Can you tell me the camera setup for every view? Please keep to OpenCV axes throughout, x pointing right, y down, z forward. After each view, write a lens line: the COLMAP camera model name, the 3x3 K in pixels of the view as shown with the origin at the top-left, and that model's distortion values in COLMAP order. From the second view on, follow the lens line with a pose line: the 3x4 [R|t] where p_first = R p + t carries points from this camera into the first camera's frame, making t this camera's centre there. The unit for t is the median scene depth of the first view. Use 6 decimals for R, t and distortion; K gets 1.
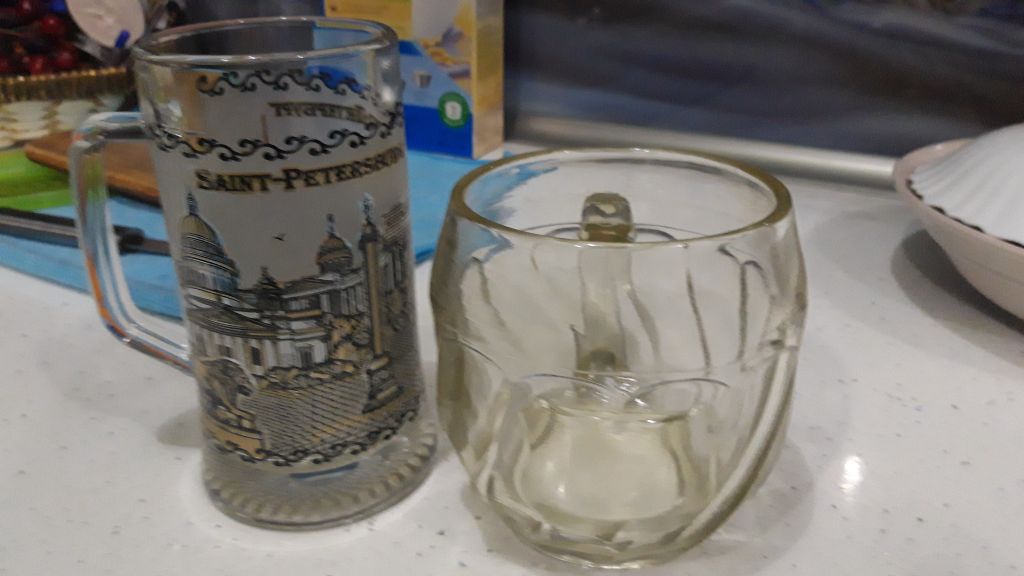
lens RADIAL K [[817.9, 0, 512.0], [0, 817.9, 288.0], [0, 0, 1]] dist [0.052537, -0.189947]
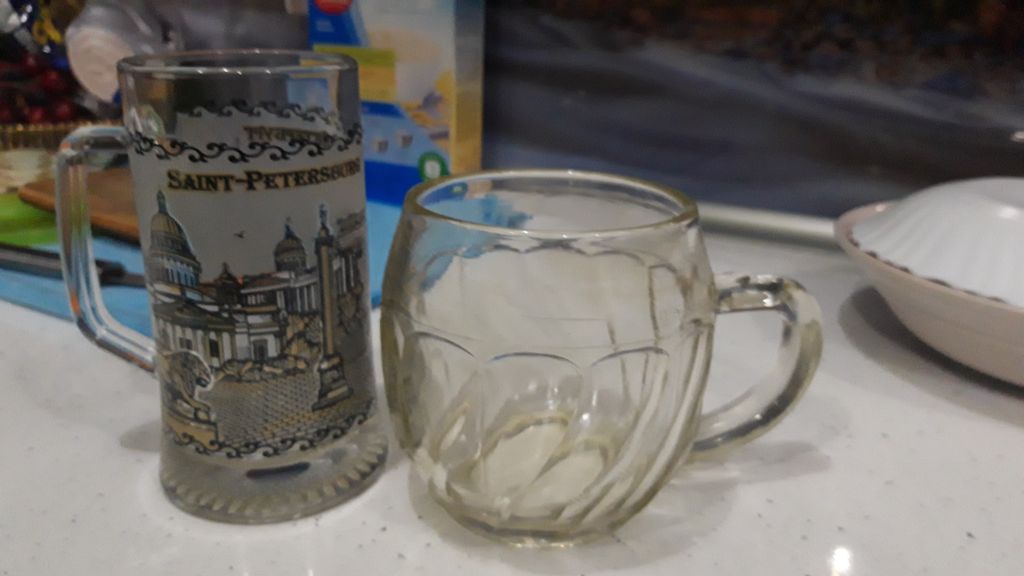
lens RADIAL K [[817.9, 0, 512.0], [0, 817.9, 288.0], [0, 0, 1]] dist [0.052537, -0.189947]
pose [[0.999628, 0.025421, 0.009886, 0.064163], [-0.024307, 0.994689, -0.100018, 0.098917], [-0.012376, 0.099741, 0.994936, -0.081714]]
